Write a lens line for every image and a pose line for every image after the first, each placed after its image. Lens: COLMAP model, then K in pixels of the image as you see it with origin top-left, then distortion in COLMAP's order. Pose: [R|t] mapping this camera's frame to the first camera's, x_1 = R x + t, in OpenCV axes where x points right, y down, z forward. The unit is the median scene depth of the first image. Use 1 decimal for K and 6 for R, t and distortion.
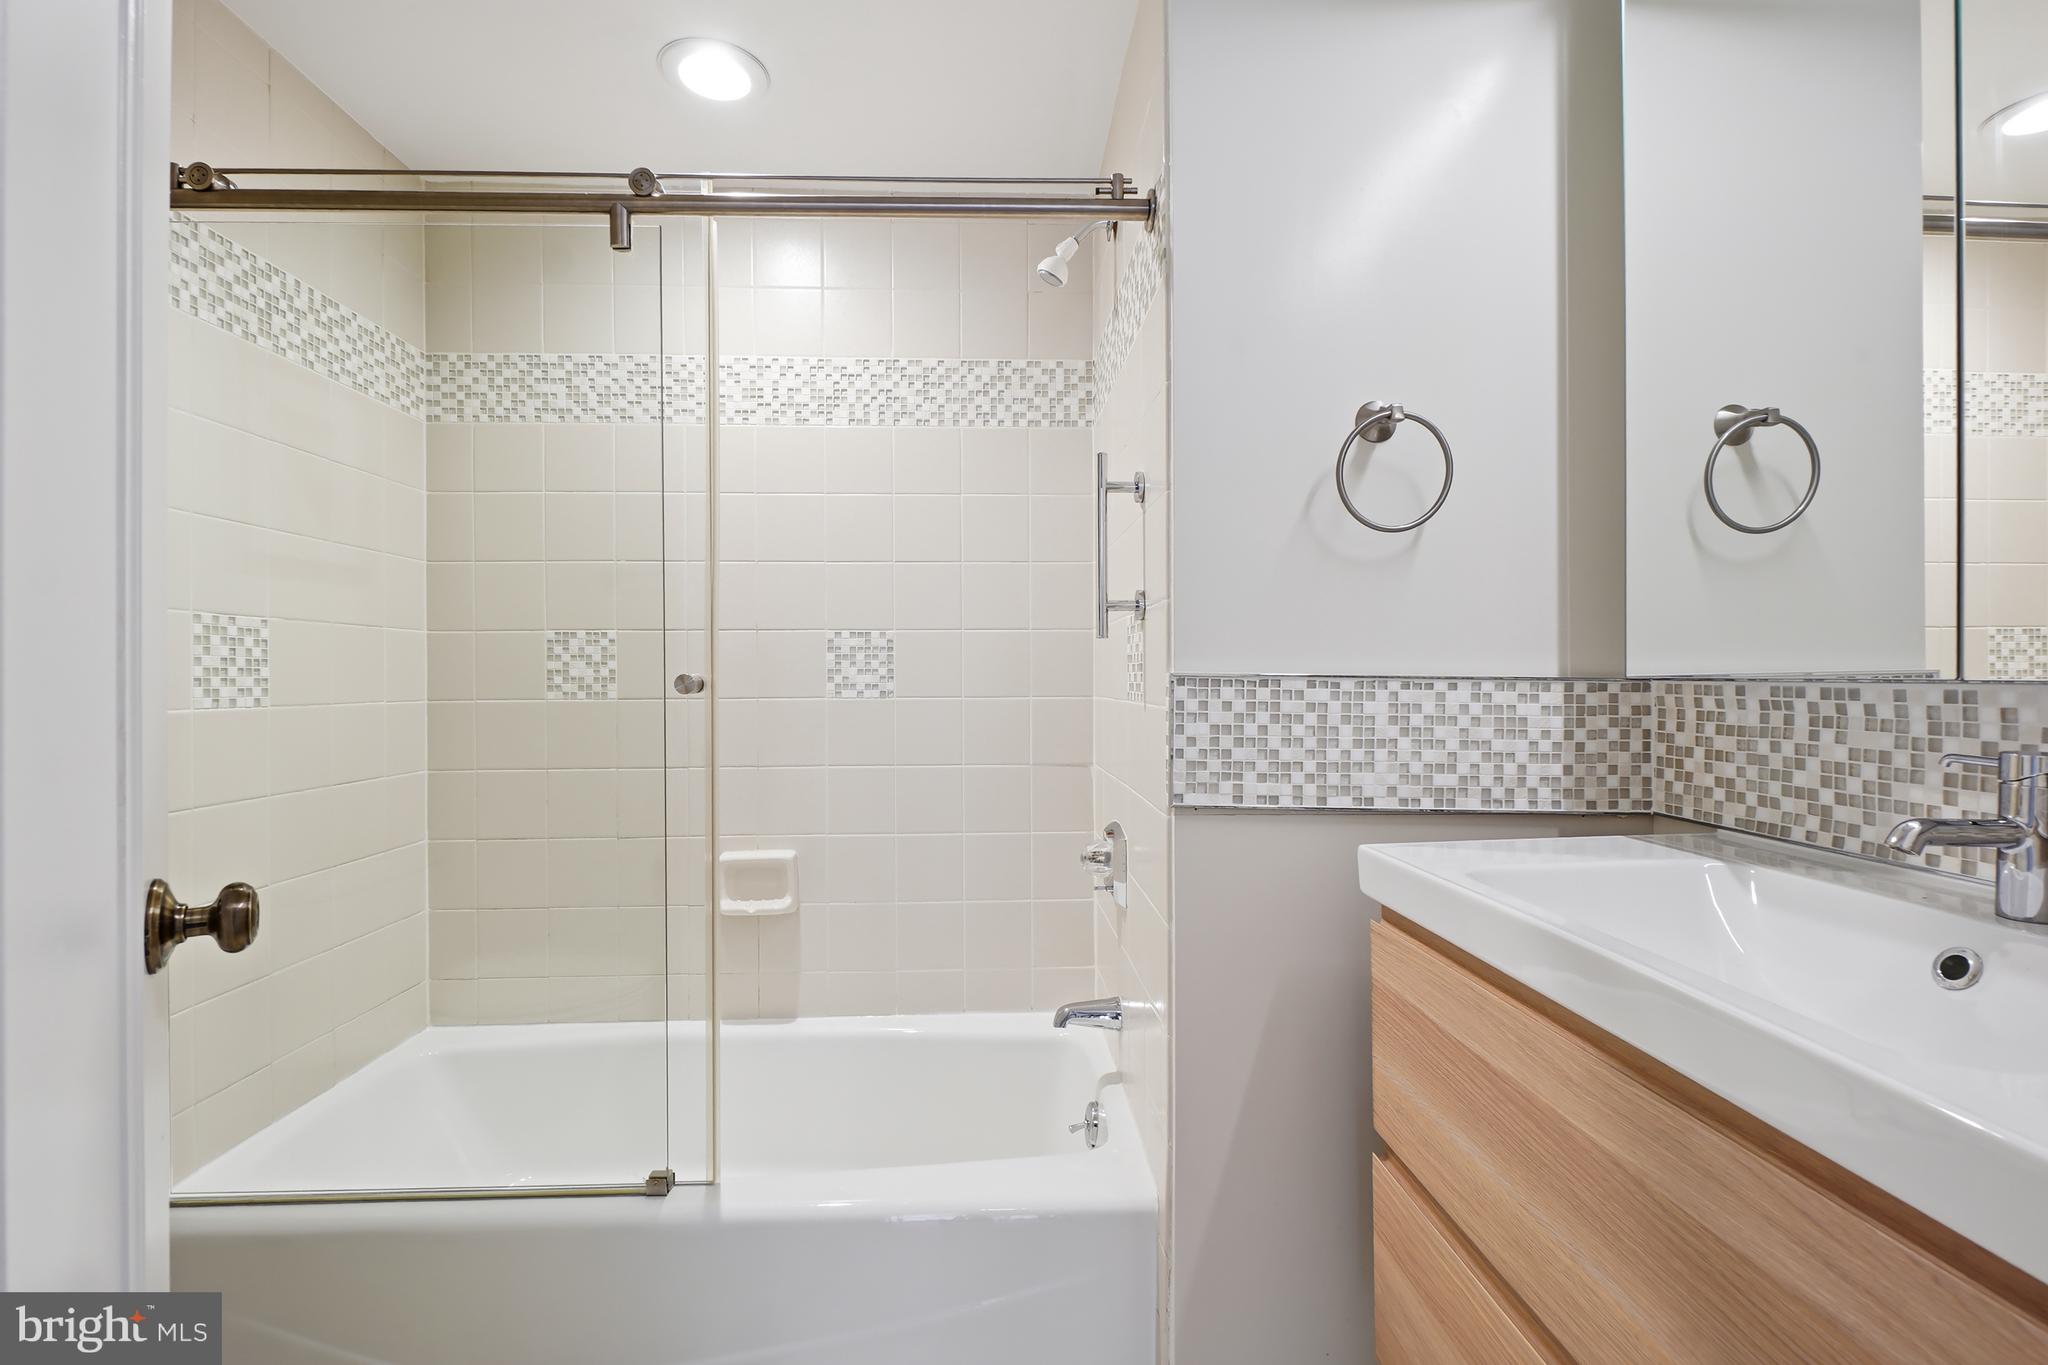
lens RADIAL K [[903.8, 0, 1022.7], [0, 903.8, 695.2], [0, 0, 1]] dist [0.008722, -0.008814]
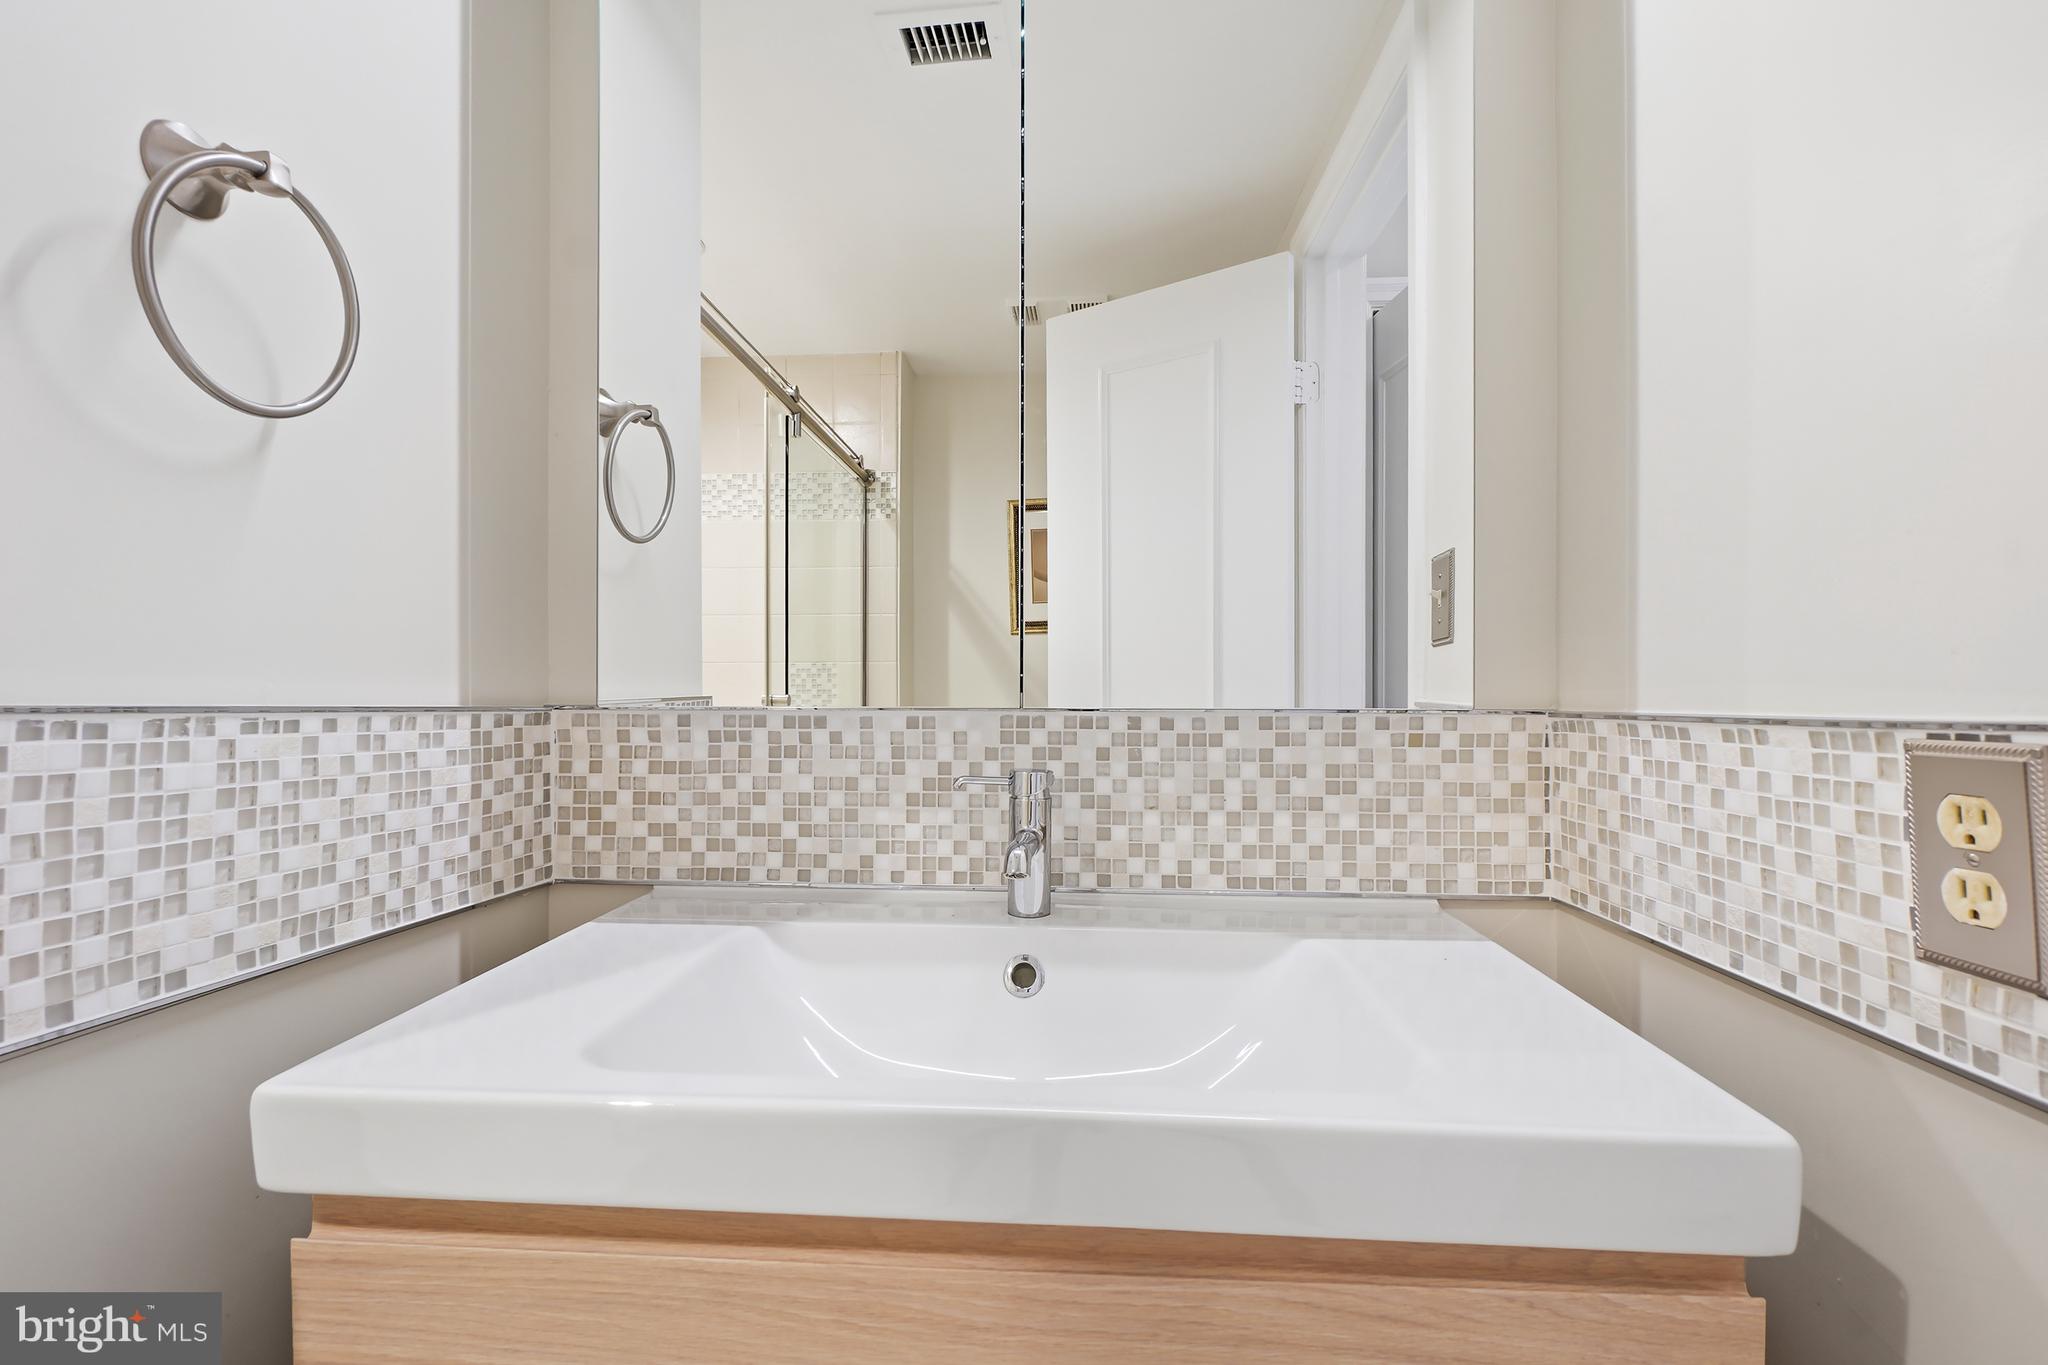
lens RADIAL K [[903.8, 0, 1022.7], [0, 903.8, 695.2], [0, 0, 1]] dist [0.008722, -0.008814]
pose [[0.117379, 0.002225, 0.993085, -0.024381], [0.021452, 0.999758, -0.004776, -0.016287], [-0.992855, 0.021864, 0.117303, 0.515753]]
